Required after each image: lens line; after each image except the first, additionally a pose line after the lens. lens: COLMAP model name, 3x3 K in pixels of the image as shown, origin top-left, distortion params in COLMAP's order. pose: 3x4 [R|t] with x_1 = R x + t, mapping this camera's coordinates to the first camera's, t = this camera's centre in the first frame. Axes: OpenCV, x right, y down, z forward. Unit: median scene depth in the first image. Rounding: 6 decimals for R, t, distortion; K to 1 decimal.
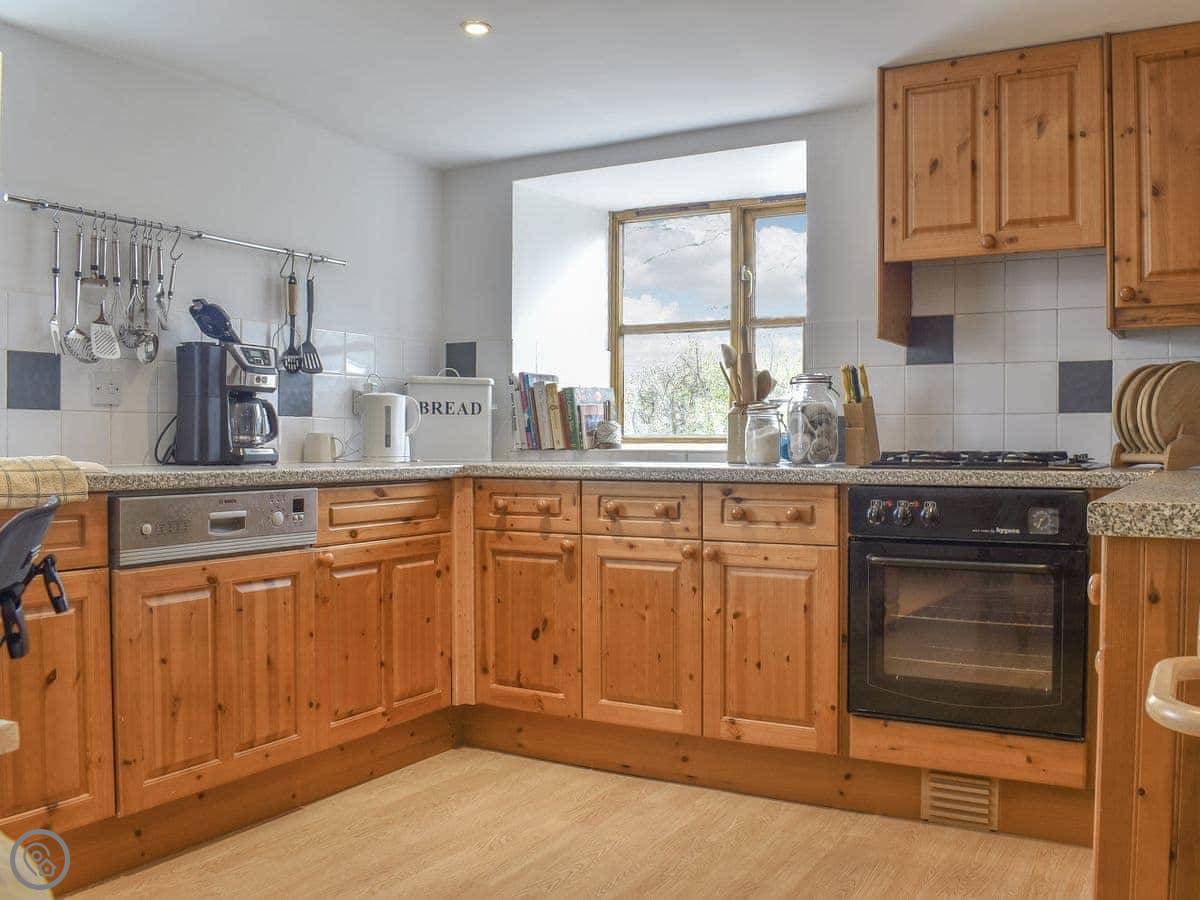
lens RADIAL K [[915.2, 0, 597.5], [0, 915.2, 444.0], [0, 0, 1]] dist [-0.091186, 0.006181]
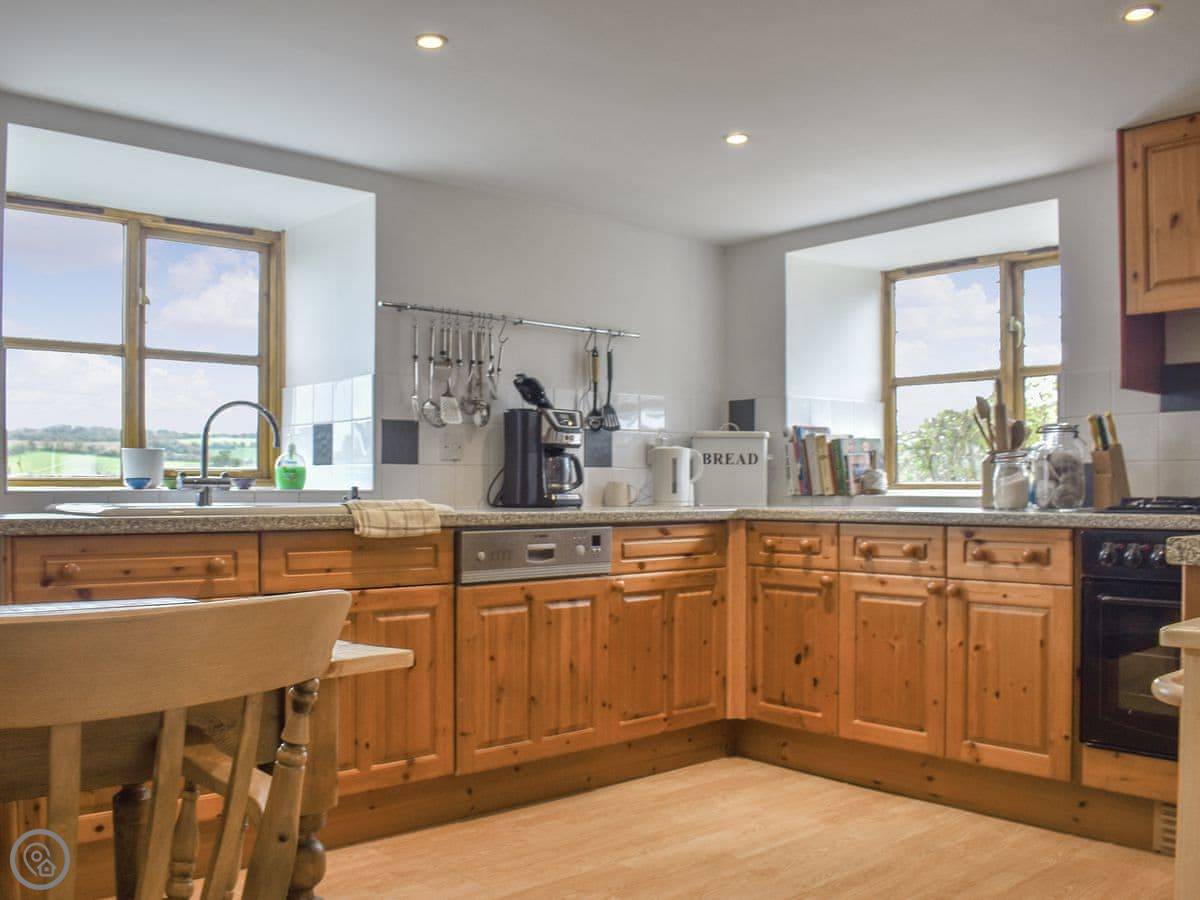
lens RADIAL K [[915.2, 0, 597.5], [0, 915.2, 444.0], [0, 0, 1]] dist [-0.091186, 0.006181]
pose [[0.943424, -0.015756, -0.331214, 0.076401], [-0.000693, 0.998774, -0.049488, -0.001798], [0.331588, 0.046918, 0.942257, -0.158934]]
